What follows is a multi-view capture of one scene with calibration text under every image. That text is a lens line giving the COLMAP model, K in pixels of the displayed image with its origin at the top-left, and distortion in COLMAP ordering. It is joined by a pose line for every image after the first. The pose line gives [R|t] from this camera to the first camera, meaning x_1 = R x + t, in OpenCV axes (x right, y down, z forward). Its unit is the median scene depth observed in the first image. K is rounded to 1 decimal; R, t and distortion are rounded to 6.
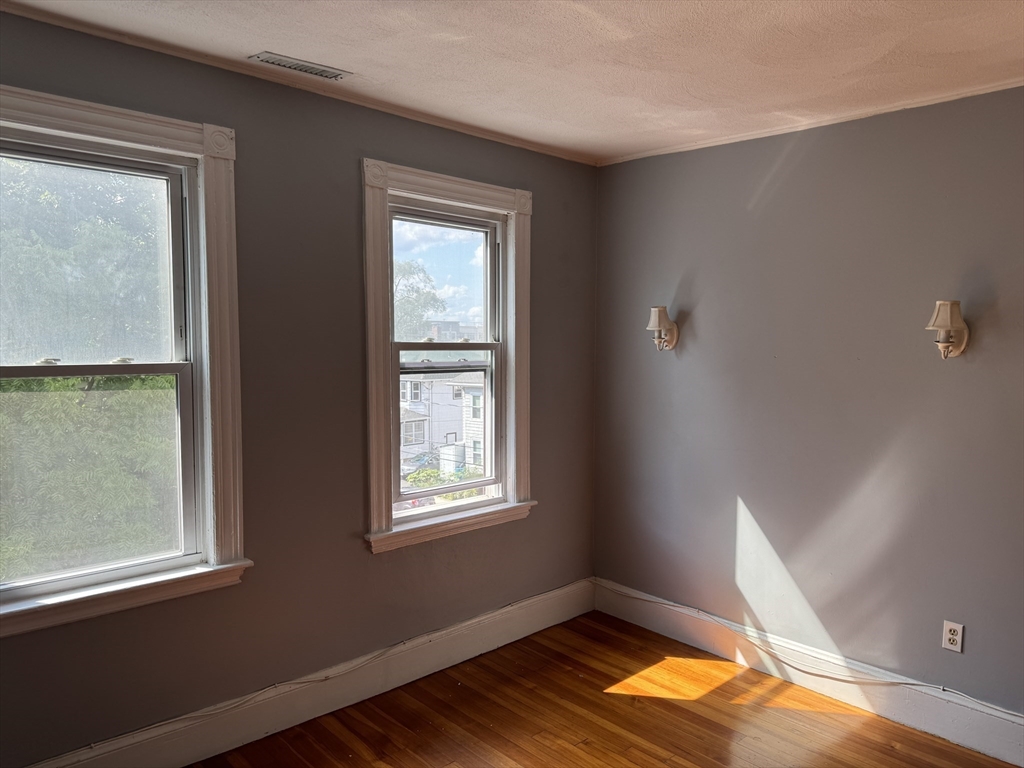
lens RADIAL K [[719.5, 0, 521.8], [0, 719.5, 384.3], [0, 0, 1]] dist [0.065607, -0.084711]
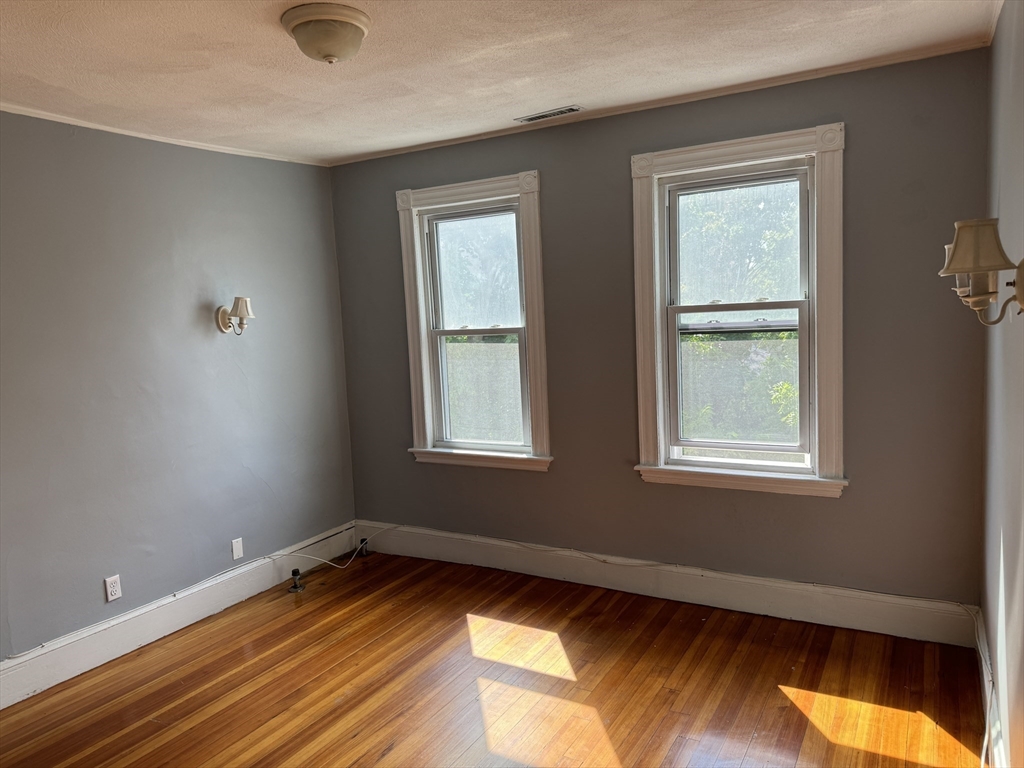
lens RADIAL K [[719.5, 0, 507.2], [0, 719.5, 384.5], [0, 0, 1]] dist [0.065607, -0.084711]
pose [[0.288418, 0.080594, -0.954107, 0.848235], [-0.007964, 0.996619, 0.081777, -0.026053], [0.957471, -0.015987, 0.288085, 0.412807]]
